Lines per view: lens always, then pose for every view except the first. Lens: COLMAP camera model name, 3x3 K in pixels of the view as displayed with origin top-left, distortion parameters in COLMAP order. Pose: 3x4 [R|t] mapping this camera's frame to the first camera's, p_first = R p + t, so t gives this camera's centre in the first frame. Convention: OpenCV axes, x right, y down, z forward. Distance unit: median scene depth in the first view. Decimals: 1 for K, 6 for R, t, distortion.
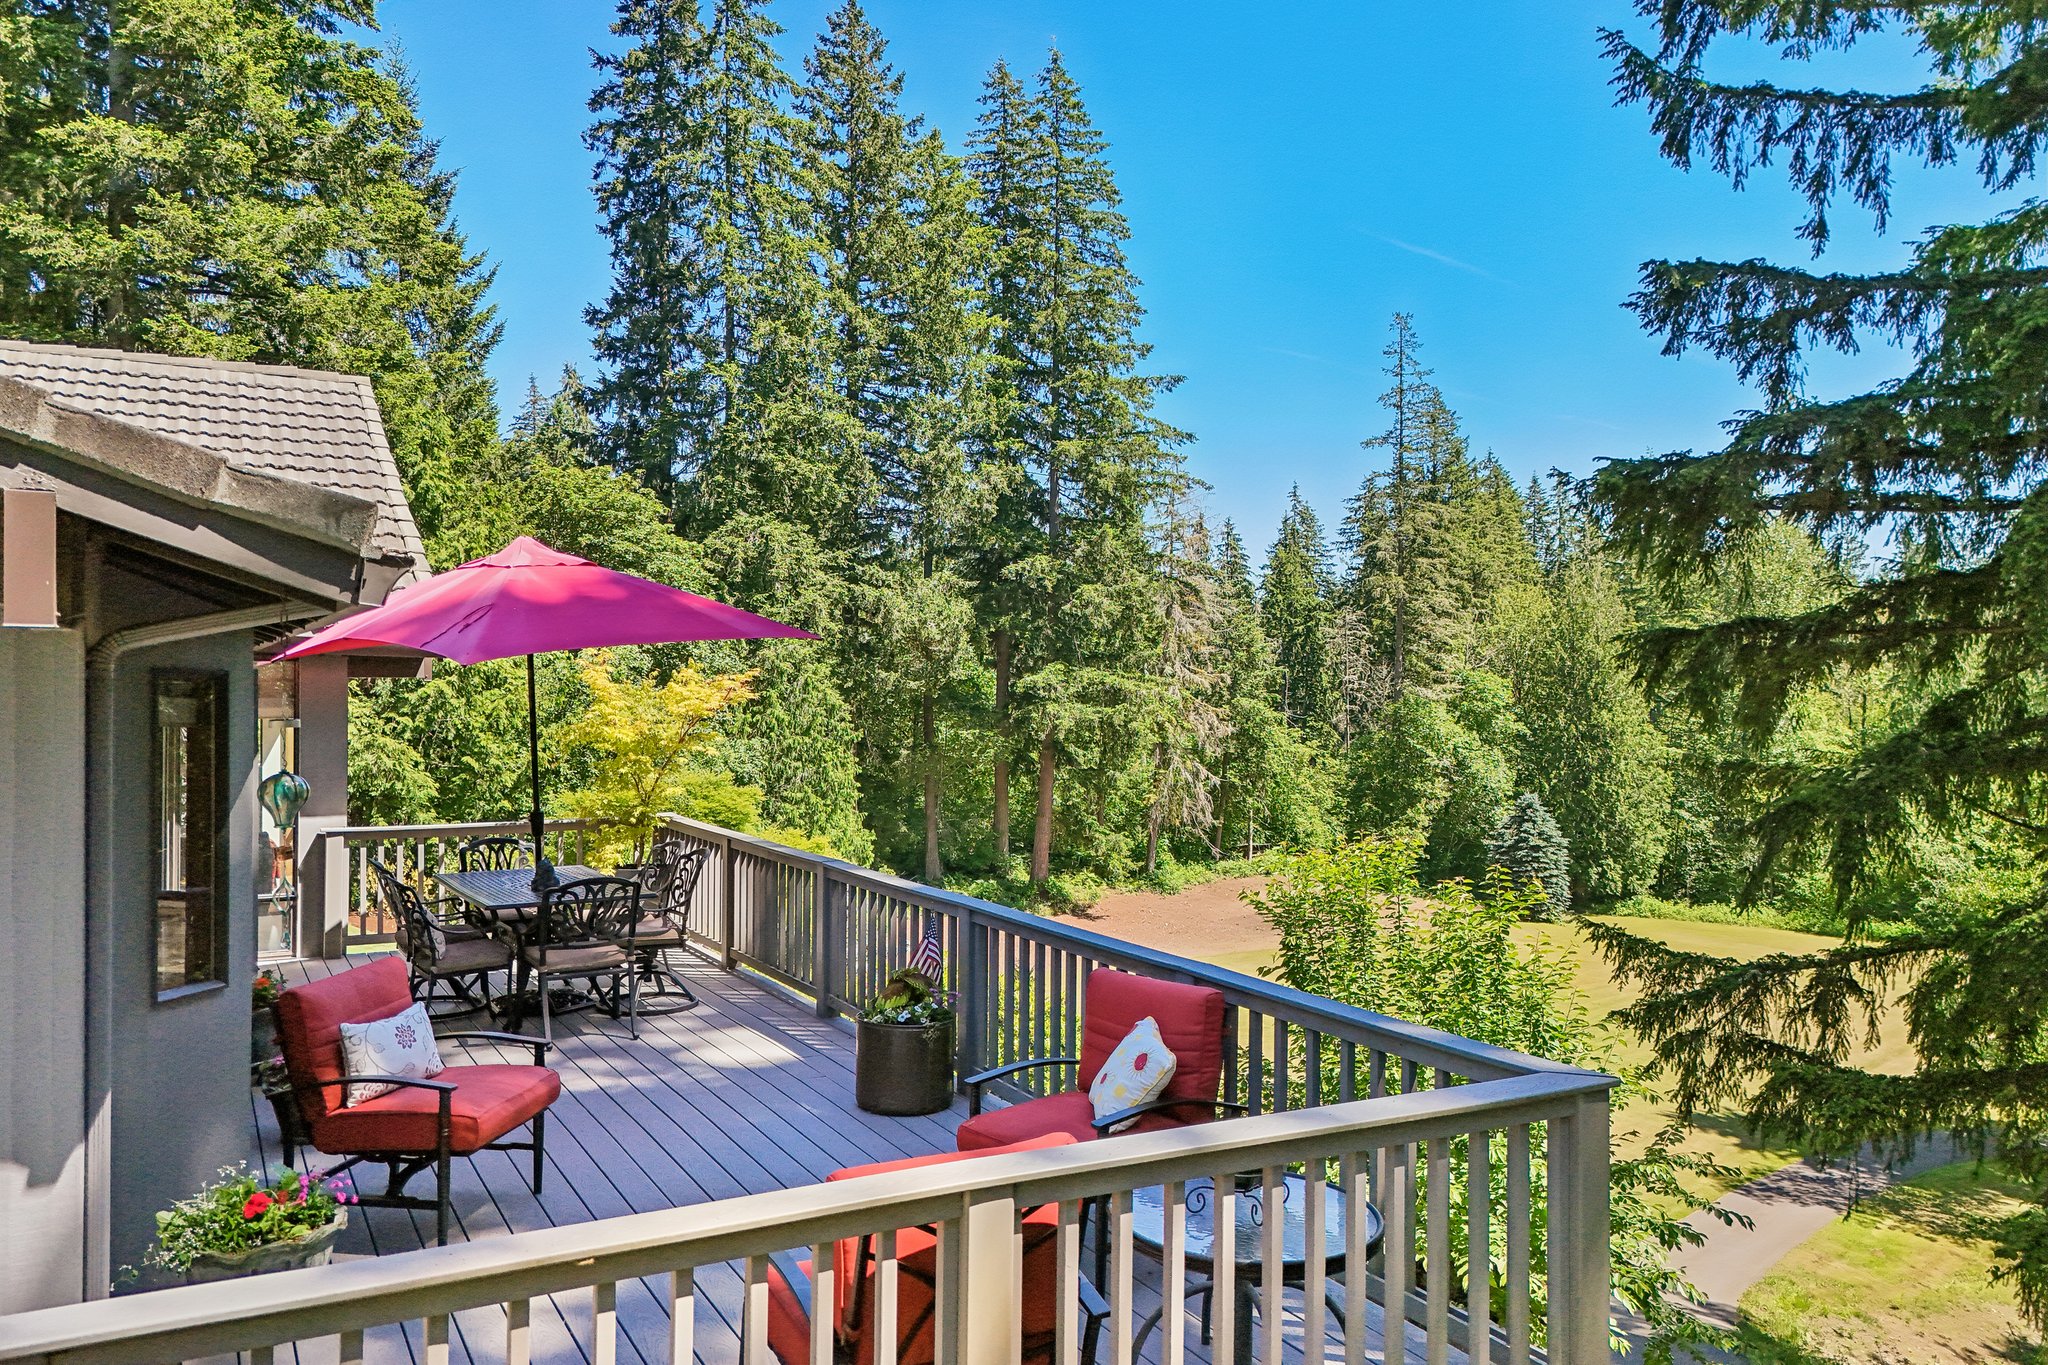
lens RADIAL K [[1507.2, 0, 1010.3], [0, 1507.2, 678.7], [0, 0, 1]] dist [0.061583, -0.048779]
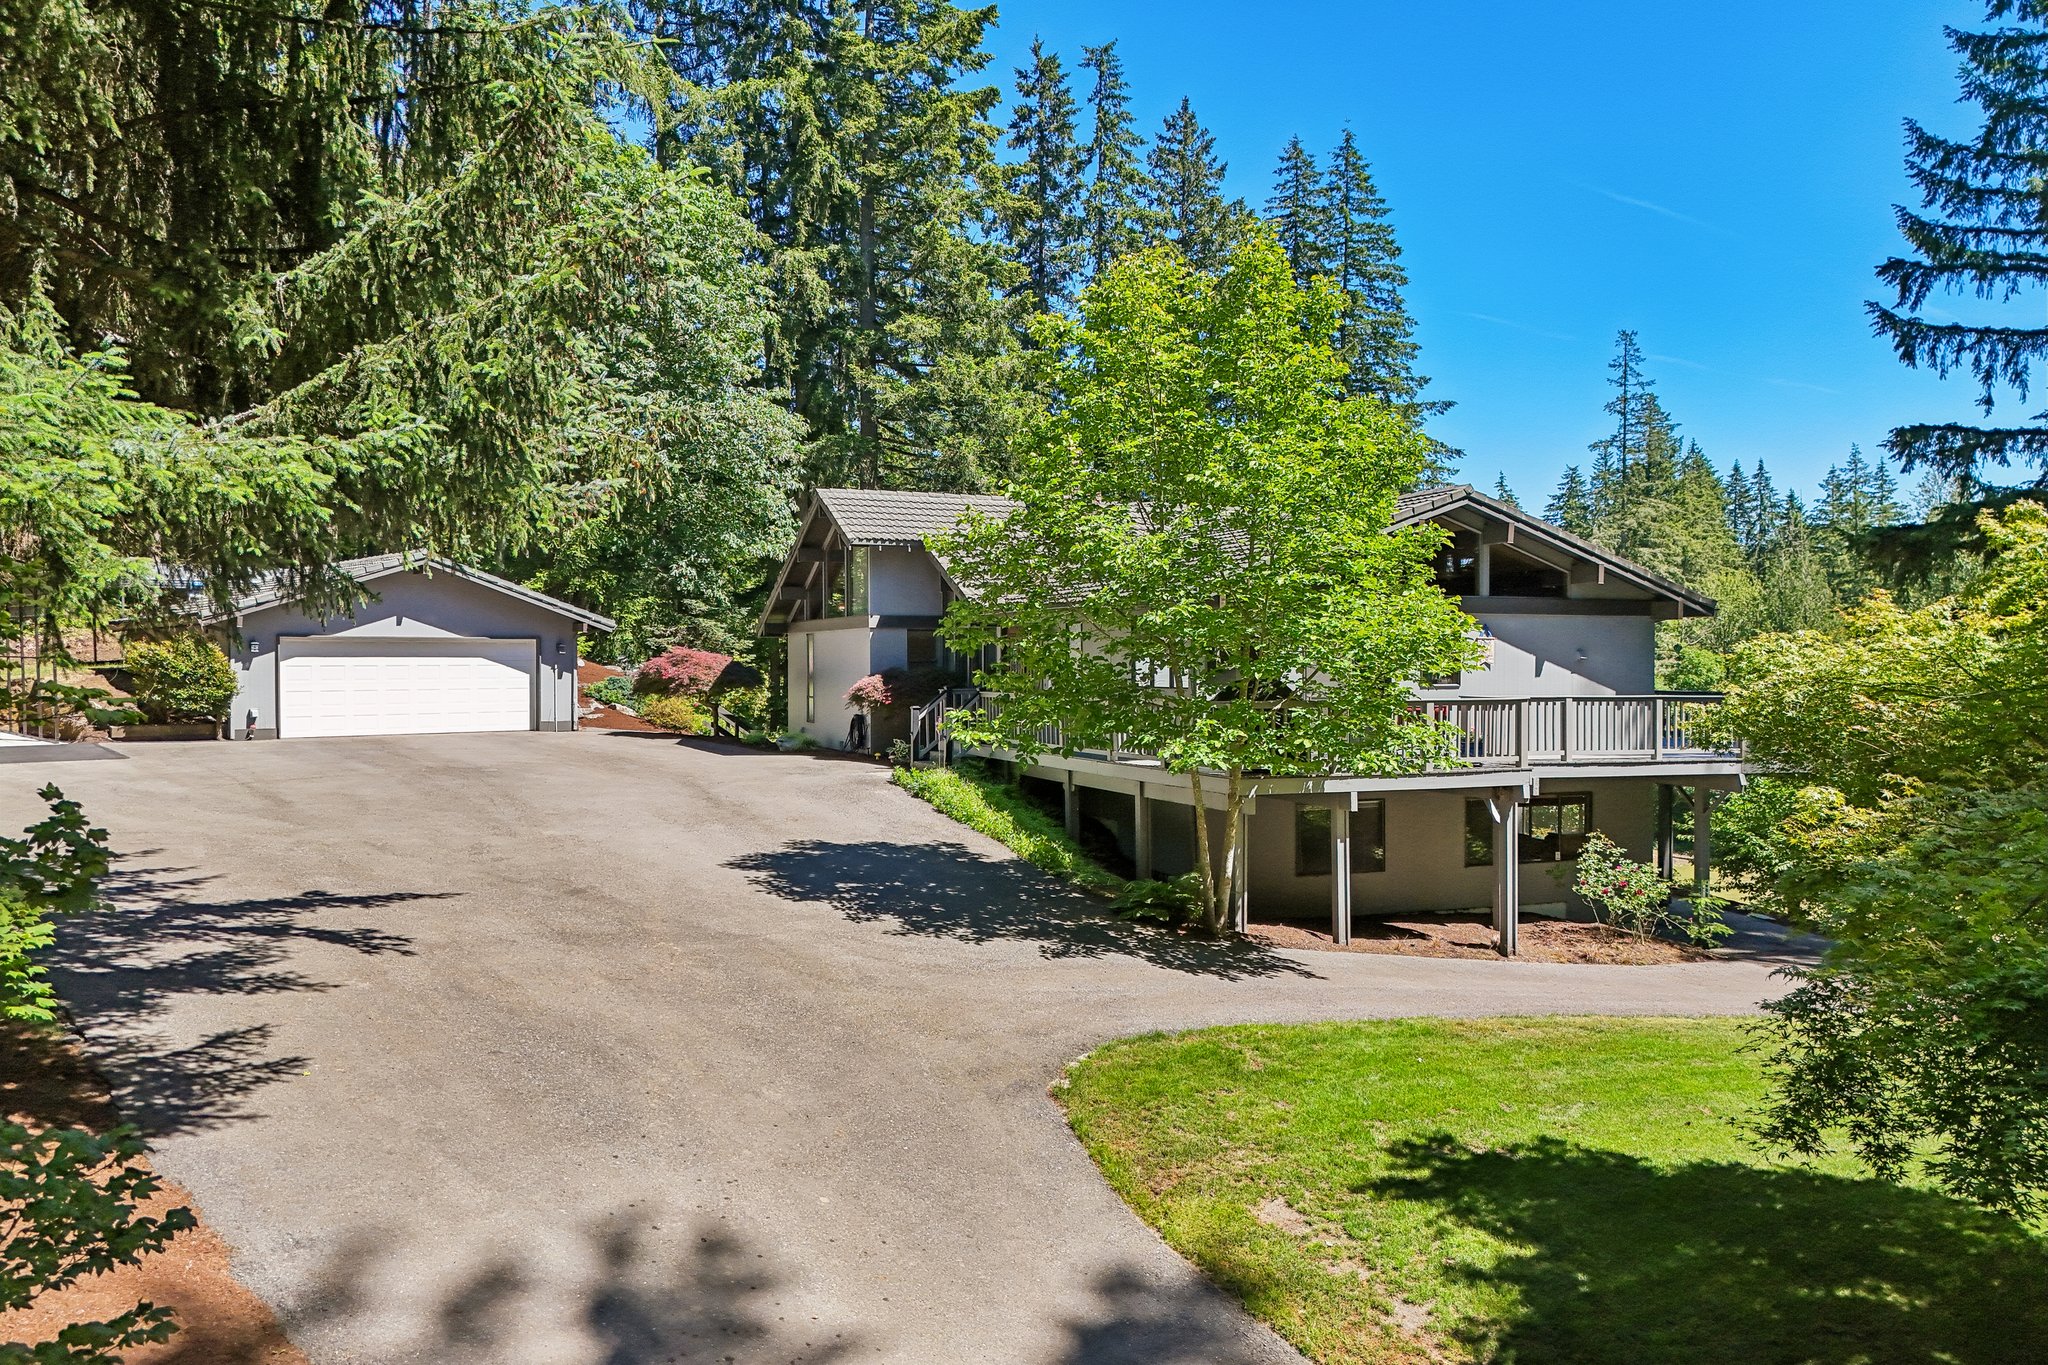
lens RADIAL K [[1507.2, 0, 1030.3], [0, 1507.2, 678.3], [0, 0, 1]] dist [0.061583, -0.048779]
pose [[0.995902, 0.001337, -0.090427, -0.461052], [-0.000311, 0.999935, 0.011363, 0.024468], [0.090437, -0.011288, 0.995838, -0.962377]]
